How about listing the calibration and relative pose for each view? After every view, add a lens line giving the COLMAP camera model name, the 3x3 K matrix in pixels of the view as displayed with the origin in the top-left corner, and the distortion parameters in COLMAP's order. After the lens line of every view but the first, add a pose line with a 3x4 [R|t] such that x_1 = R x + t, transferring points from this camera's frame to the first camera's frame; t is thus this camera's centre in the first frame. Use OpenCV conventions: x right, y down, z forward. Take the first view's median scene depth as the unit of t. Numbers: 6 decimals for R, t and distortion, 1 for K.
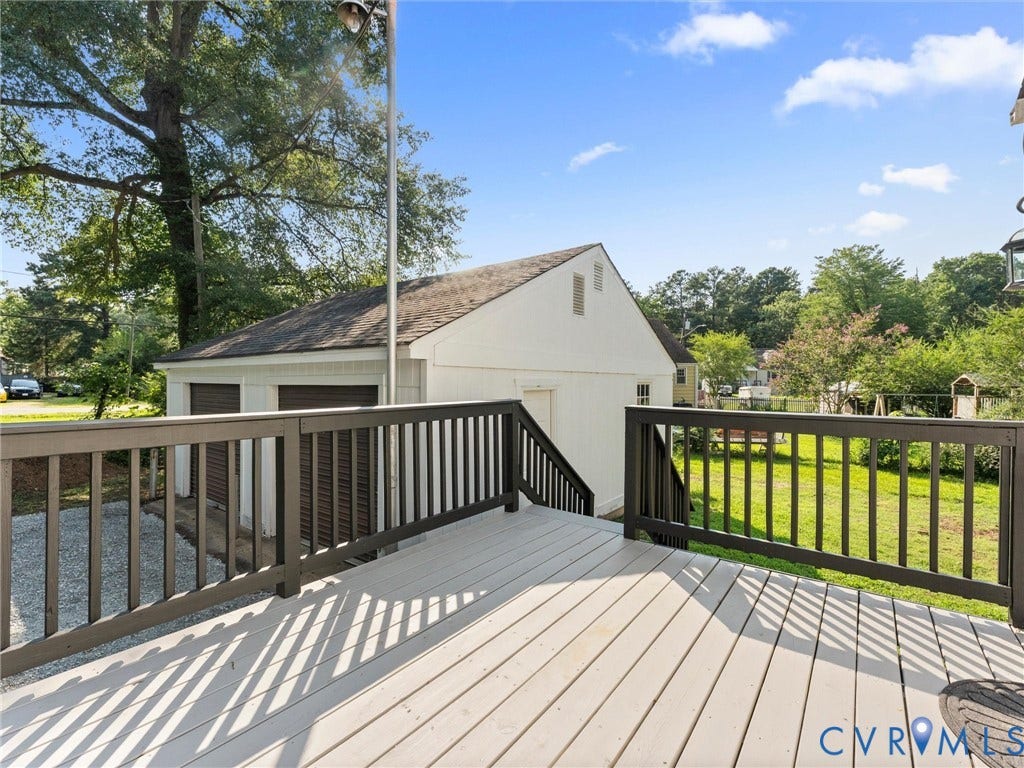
lens RADIAL K [[467.5, 0, 504.5], [0, 467.5, 384.0], [0, 0, 1]] dist [0.000923, 0.000411]
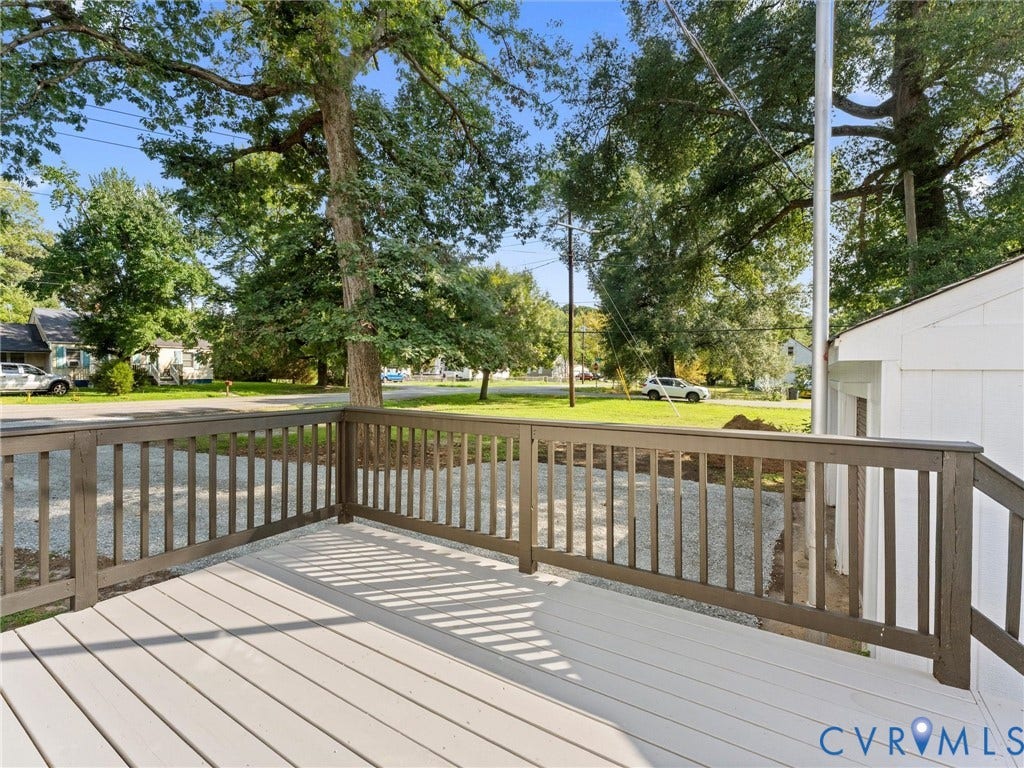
lens RADIAL K [[467.5, 0, 504.5], [0, 467.5, 384.0], [0, 0, 1]] dist [0.000923, 0.000411]
pose [[0.089463, 0.017450, -0.995837, 0.786724], [-0.013404, 0.999777, 0.016315, -0.055981], [0.995900, 0.011889, 0.089677, 0.900572]]
